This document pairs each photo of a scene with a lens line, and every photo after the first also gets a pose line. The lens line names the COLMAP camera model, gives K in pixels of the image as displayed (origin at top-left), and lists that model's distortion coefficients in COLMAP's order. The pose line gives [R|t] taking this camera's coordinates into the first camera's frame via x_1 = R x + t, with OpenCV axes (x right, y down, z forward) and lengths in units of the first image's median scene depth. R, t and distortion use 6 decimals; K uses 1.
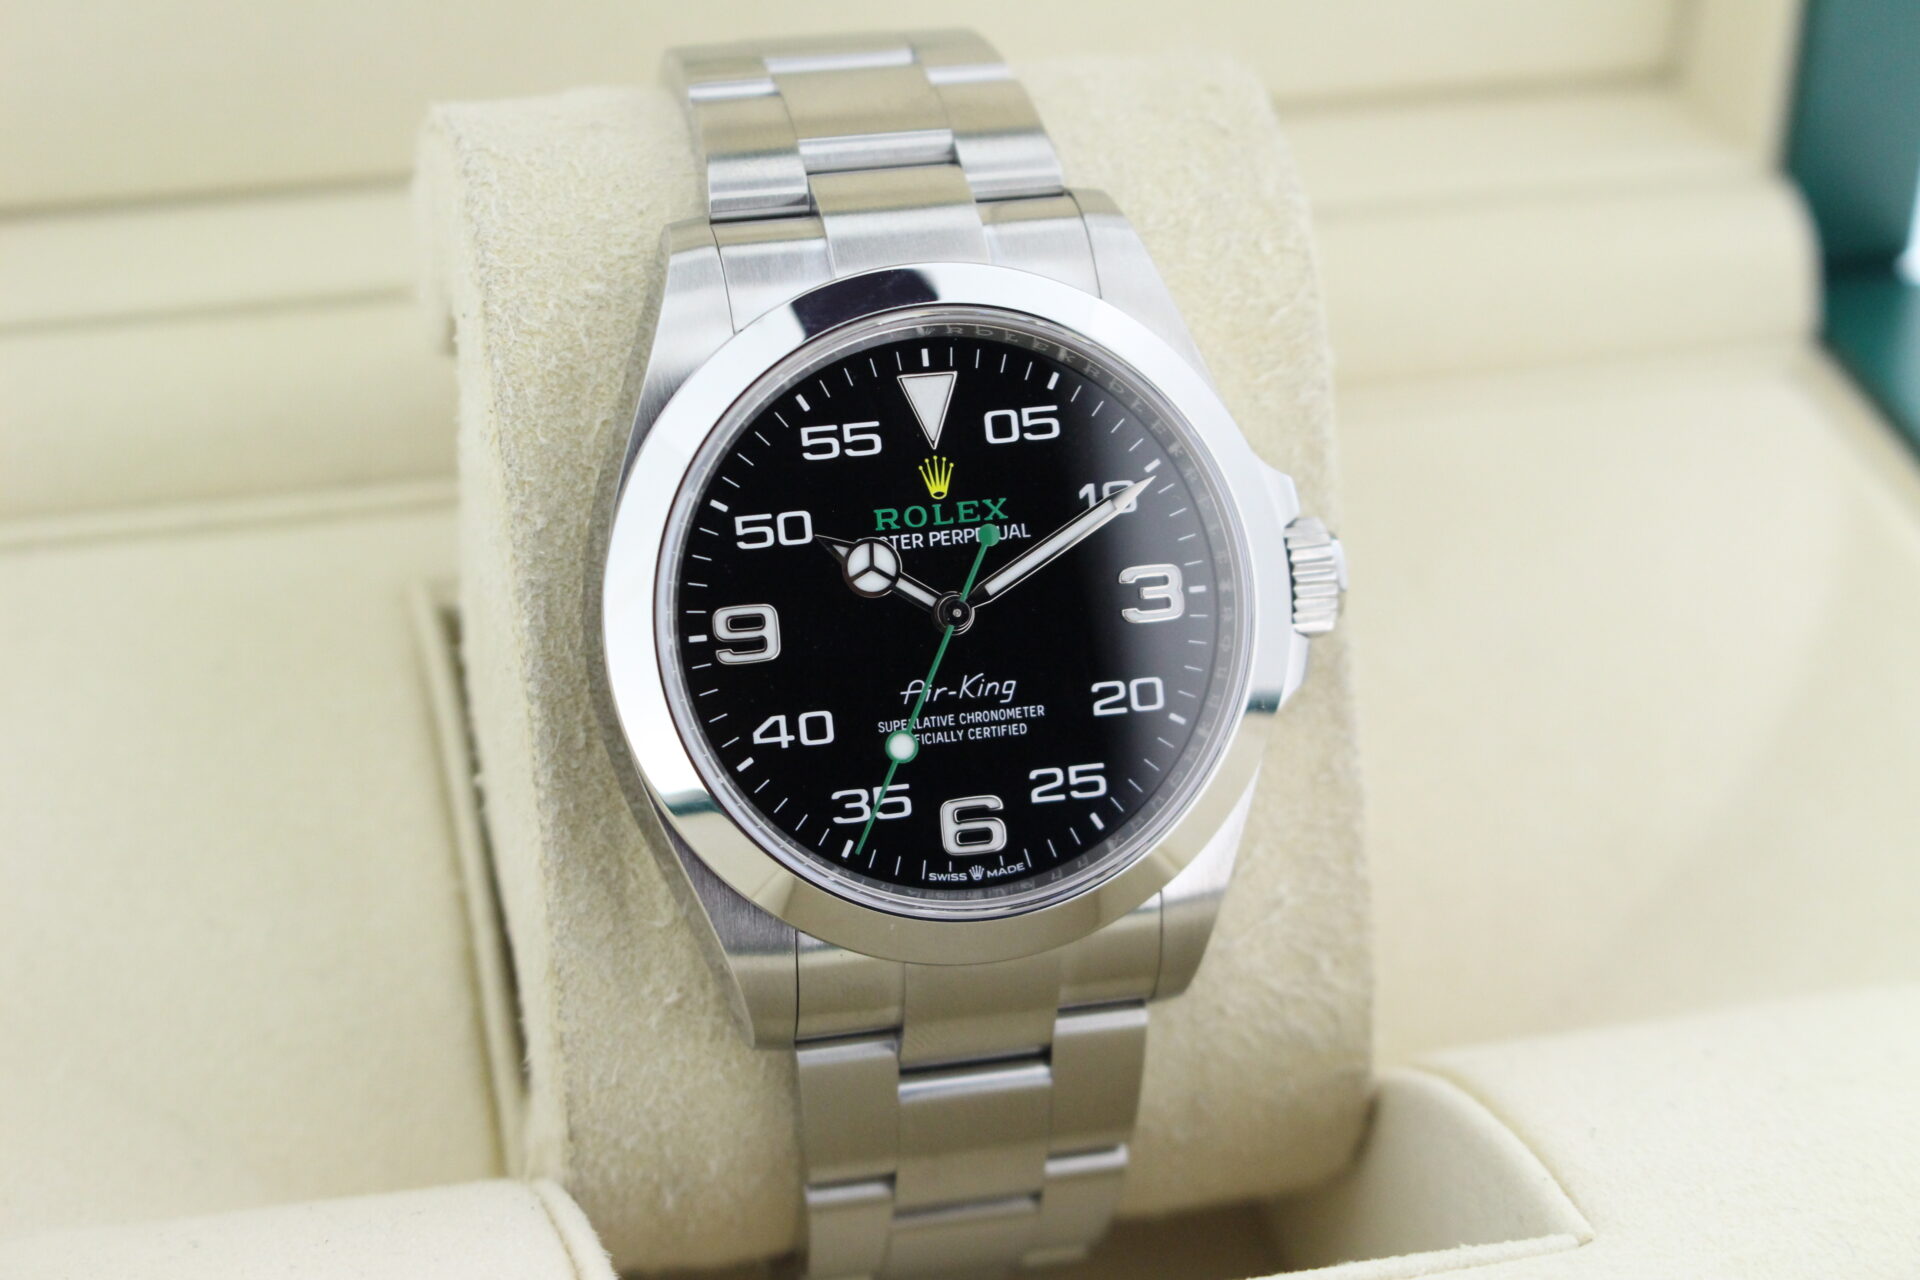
lens RADIAL K [[4291.7, 0, 960.0], [0, 4291.7, 640.0], [0, 0, 1]] dist [-0.003883, -0.076666]
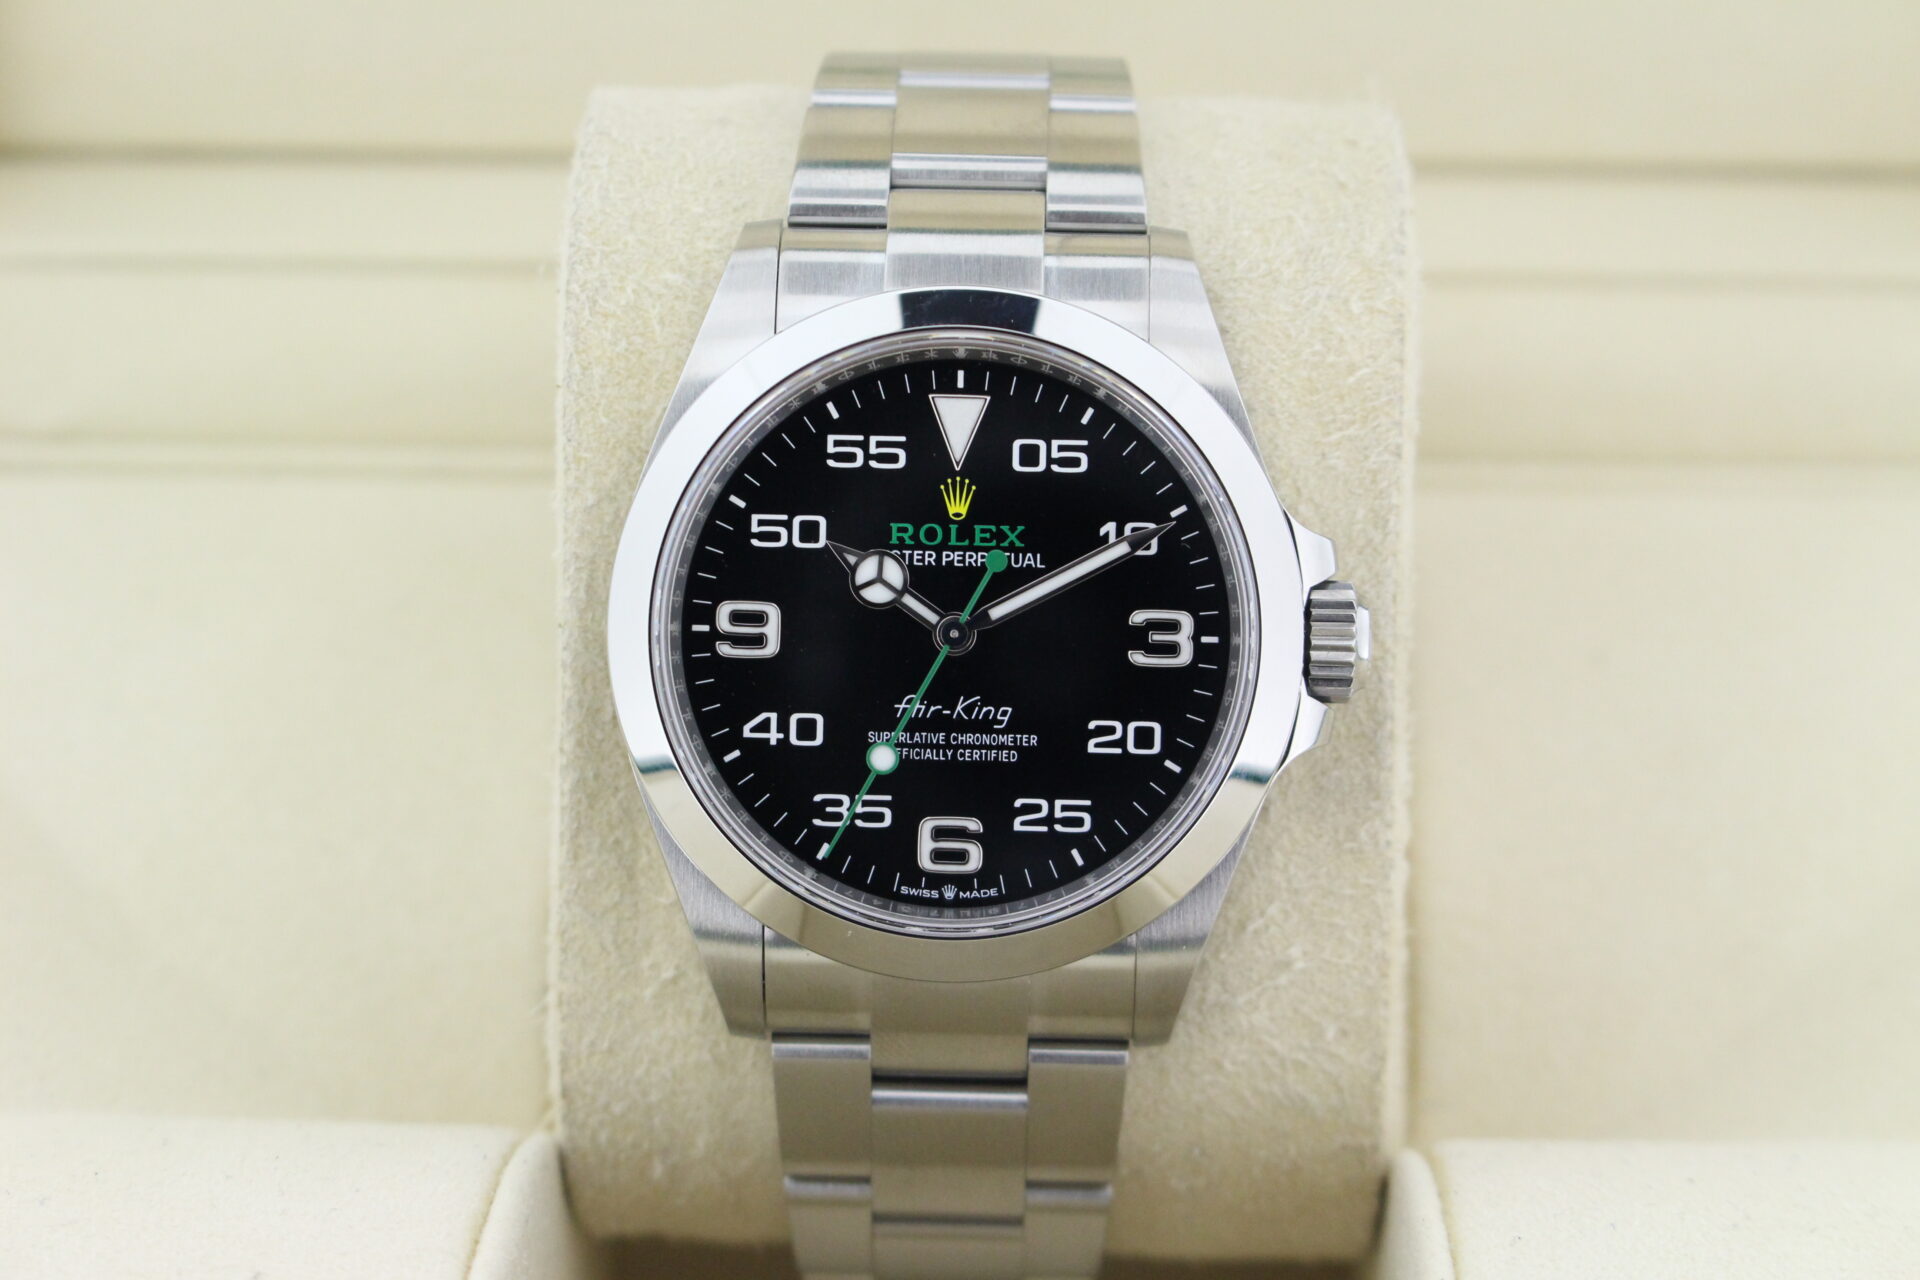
lens RADIAL K [[4291.7, 0, 960.0], [0, 4291.7, 640.0], [0, 0, 1]] dist [-0.003883, -0.076666]
pose [[0.964662, 0.120548, -0.234297, 0.235119], [-0.120015, 0.992634, 0.016587, -0.021554], [0.234571, 0.012118, 0.972024, 0.019197]]
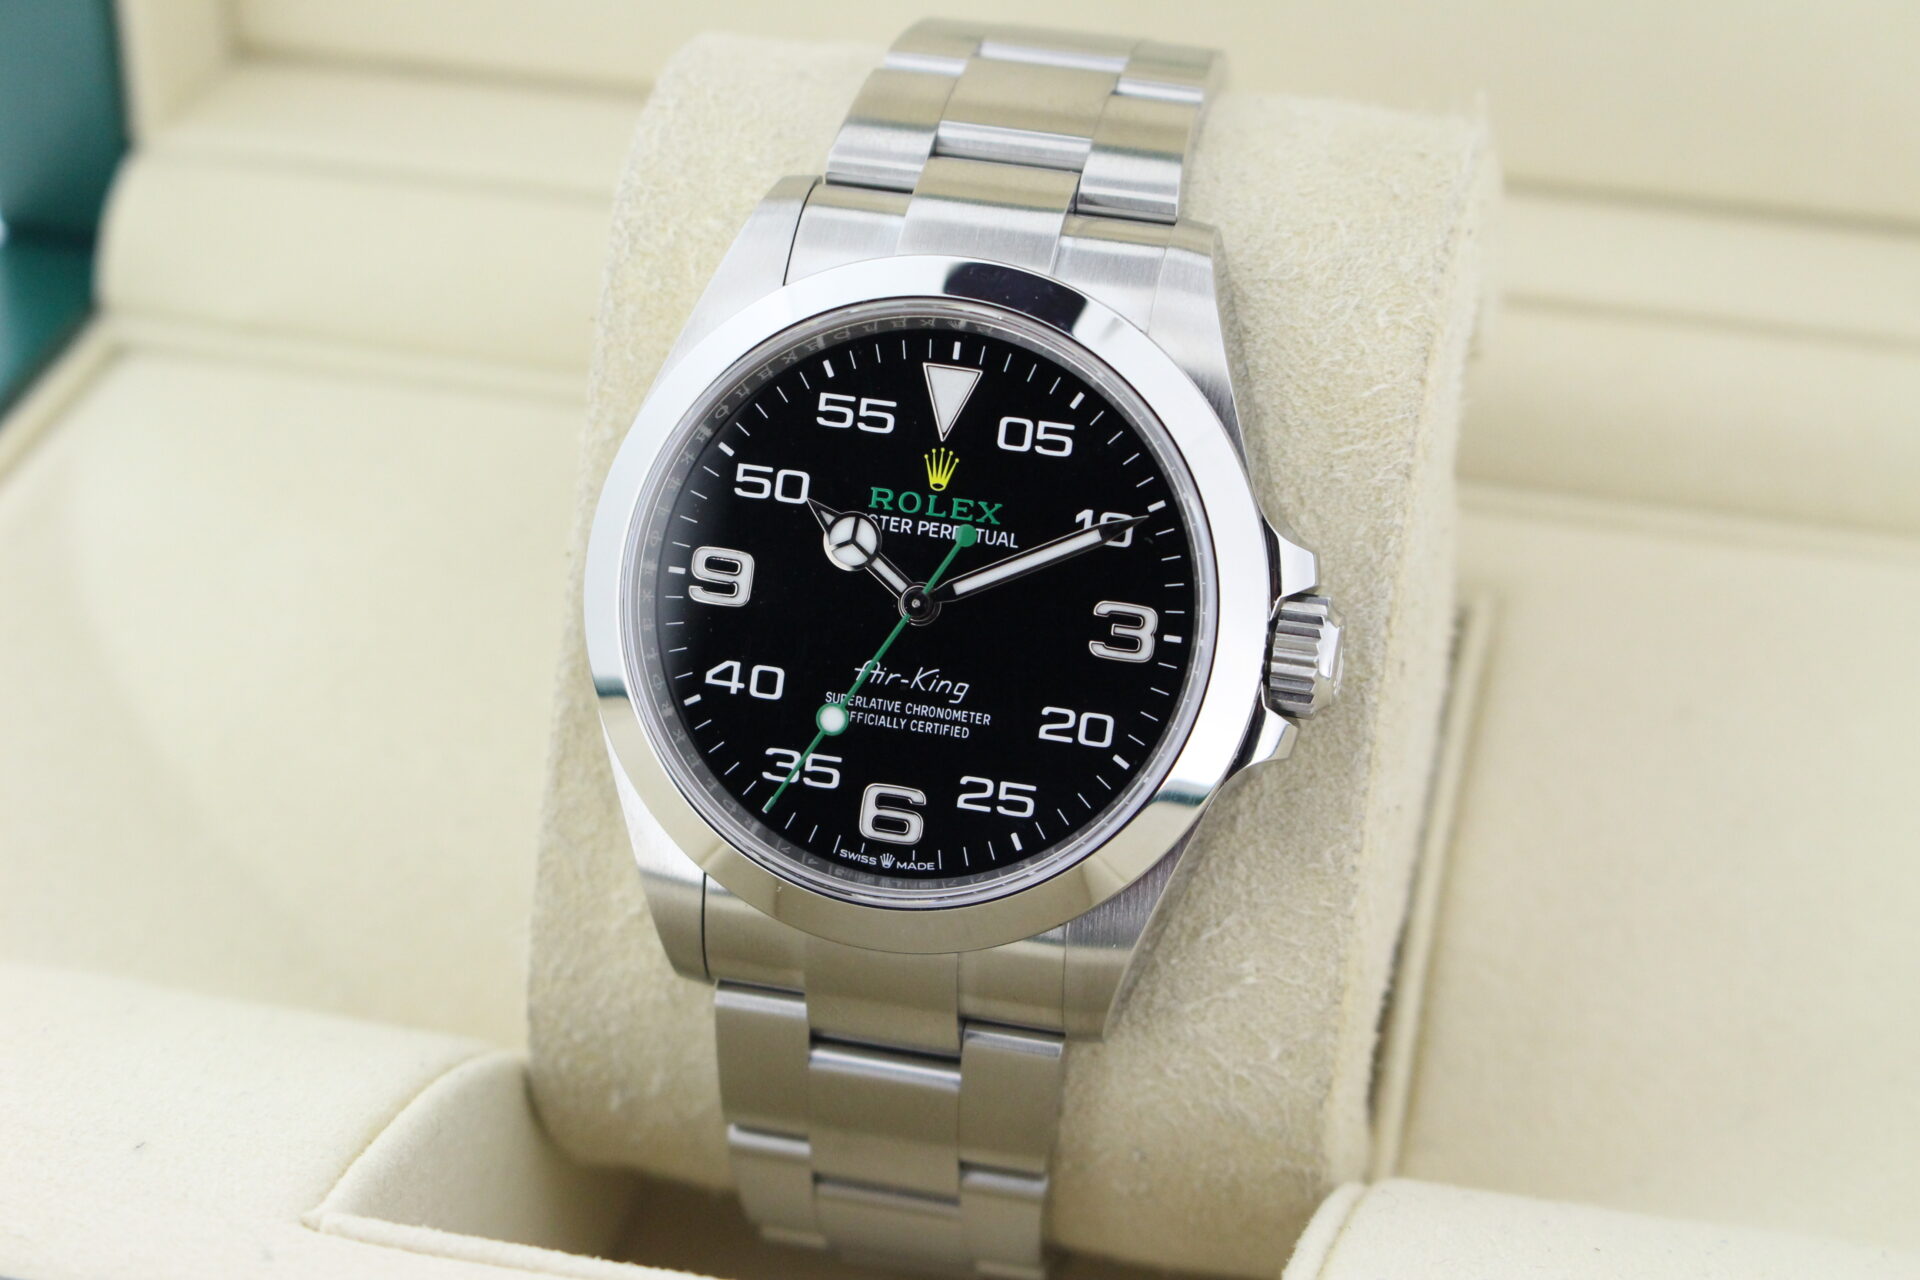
lens RADIAL K [[4291.7, 0, 960.0], [0, 4291.7, 640.0], [0, 0, 1]] dist [-0.003883, -0.076666]
pose [[0.888981, 0.227123, -0.397652, 0.406814], [-0.227117, 0.972693, 0.047825, -0.048007], [0.397656, 0.047798, 0.916289, 0.081925]]
